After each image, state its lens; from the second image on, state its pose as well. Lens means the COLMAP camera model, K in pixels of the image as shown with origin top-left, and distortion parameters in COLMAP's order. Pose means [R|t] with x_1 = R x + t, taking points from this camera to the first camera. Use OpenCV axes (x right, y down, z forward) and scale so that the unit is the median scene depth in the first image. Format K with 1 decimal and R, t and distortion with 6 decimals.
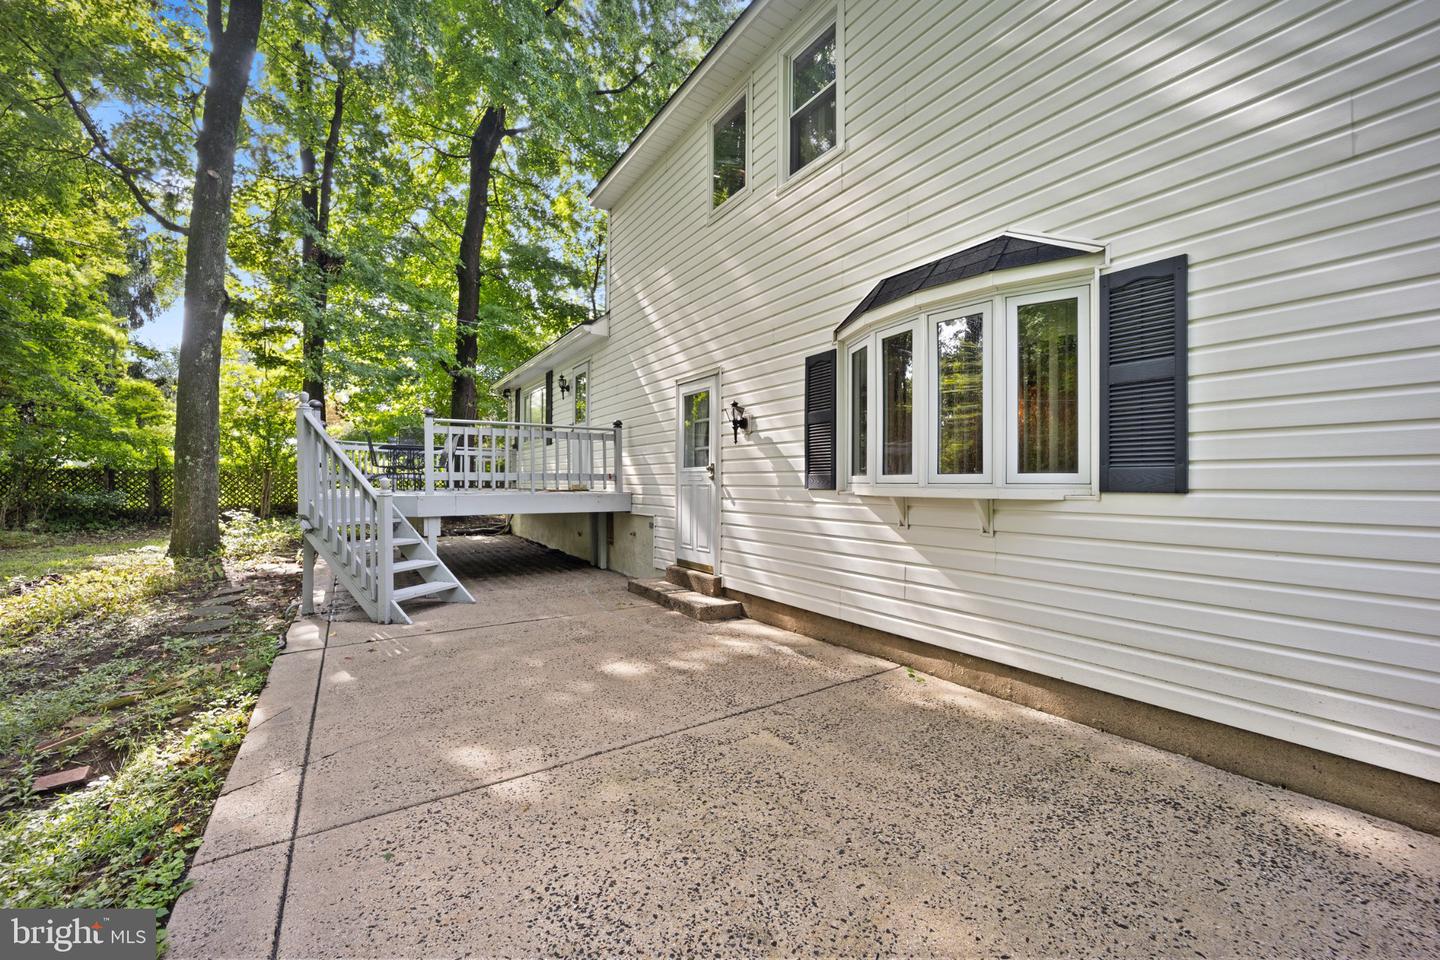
lens RADIAL K [[586.7, 0, 717.2], [0, 586.7, 475.6], [0, 0, 1]] dist [-0.011145, -0.000655]
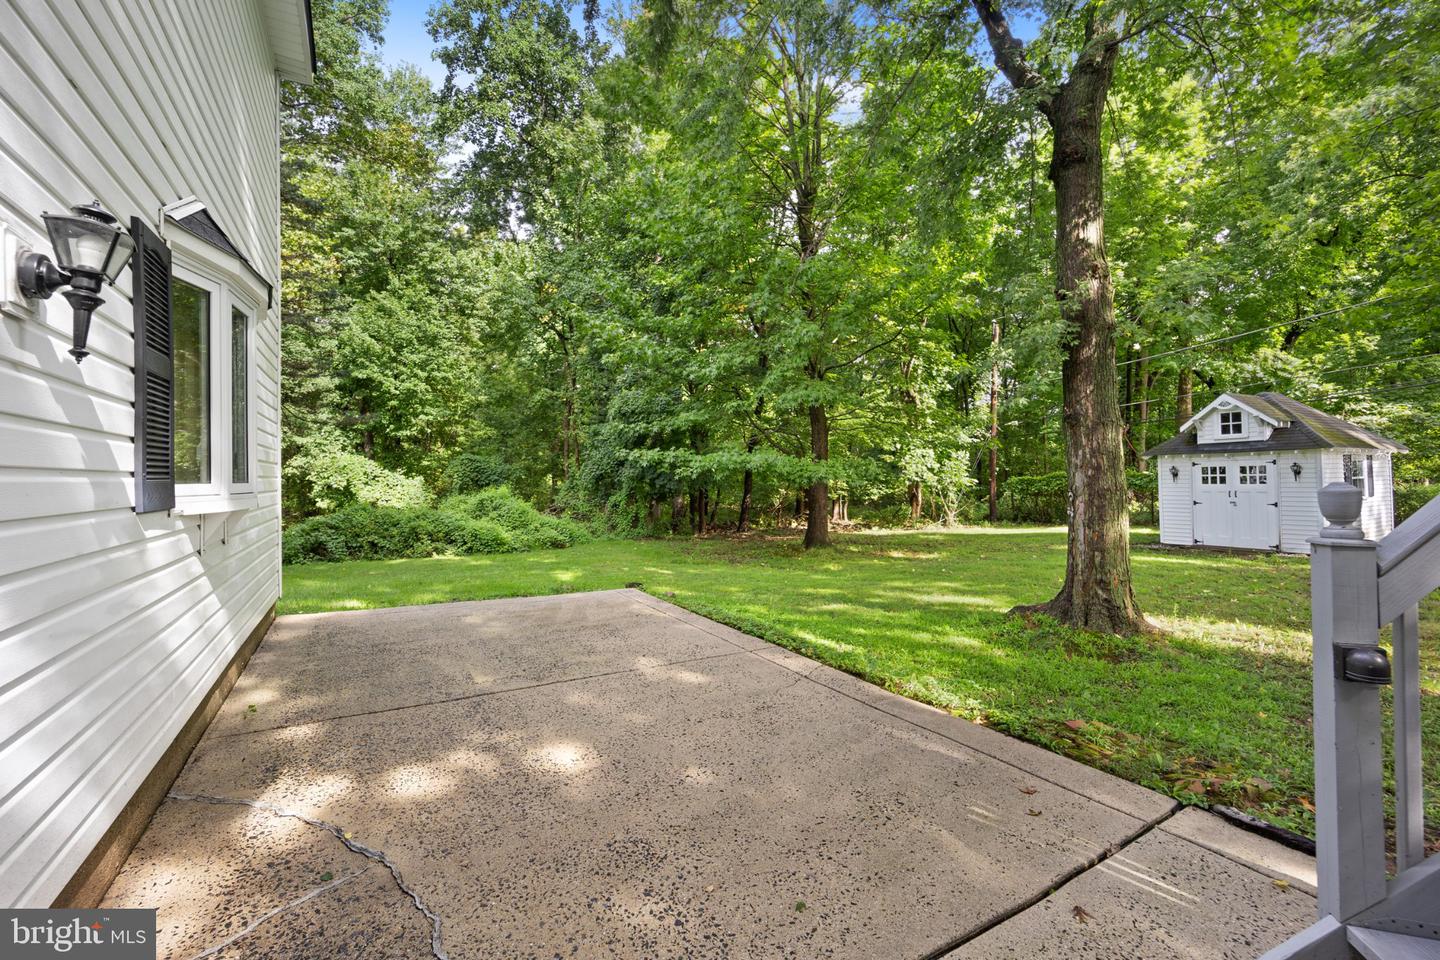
lens RADIAL K [[586.7, 0, 716.1], [0, 586.7, 476.0], [0, 0, 1]] dist [-0.011145, -0.000655]
pose [[-0.999707, 0.005868, 0.023477, -0.429919], [0.005528, 0.999879, -0.014518, 0.005296], [-0.023559, -0.014384, -0.999619, 2.064591]]
